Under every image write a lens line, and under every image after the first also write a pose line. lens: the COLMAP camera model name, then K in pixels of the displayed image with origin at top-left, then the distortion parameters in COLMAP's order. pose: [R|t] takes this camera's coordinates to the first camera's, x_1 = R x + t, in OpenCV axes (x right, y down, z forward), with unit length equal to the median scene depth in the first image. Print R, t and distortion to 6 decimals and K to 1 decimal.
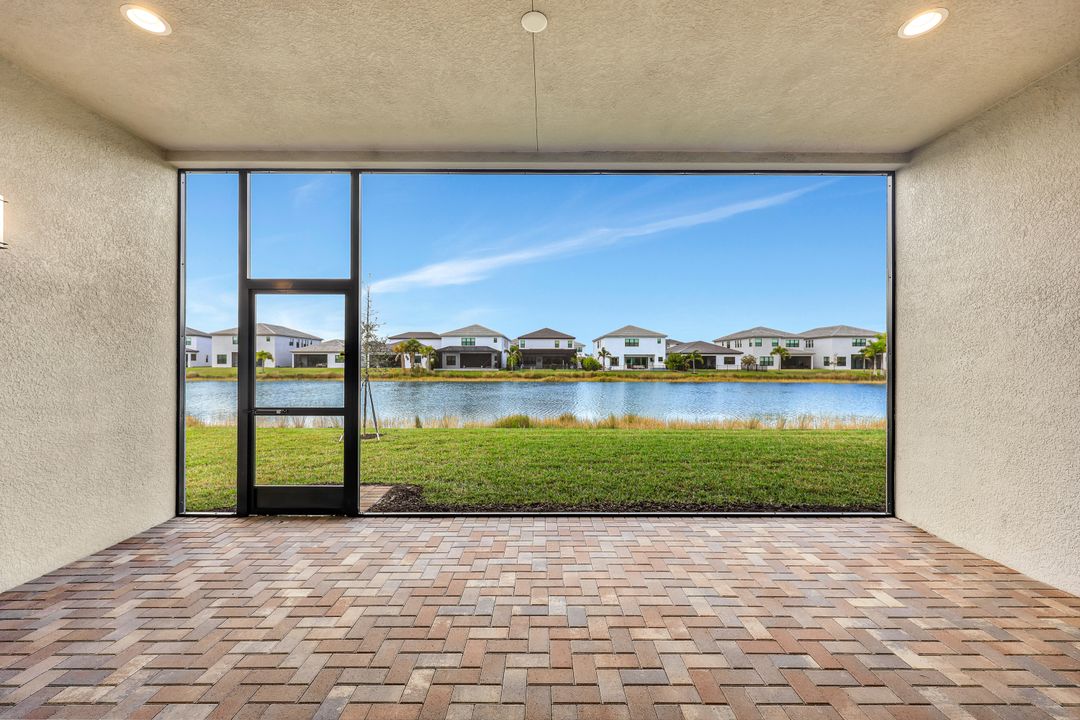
lens RADIAL K [[438.4, 0, 540.0], [0, 438.4, 360.0], [0, 0, 1]] dist [0.013755, -0.000101]
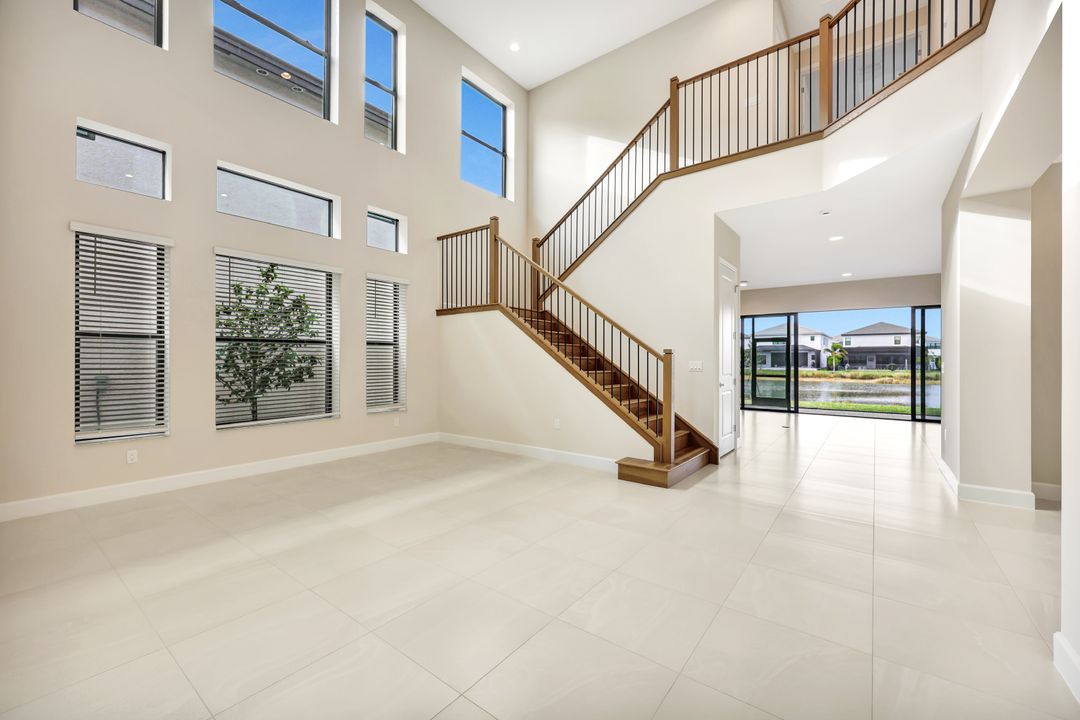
lens RADIAL K [[438.4, 0, 540.0], [0, 438.4, 360.0], [0, 0, 1]] dist [0.013755, -0.000101]
pose [[0.797475, 0.000727, -0.603352, 0.003802], [0.000771, 0.999997, 0.002223, -0.000843], [0.603351, -0.002238, 0.797472, -0.125778]]
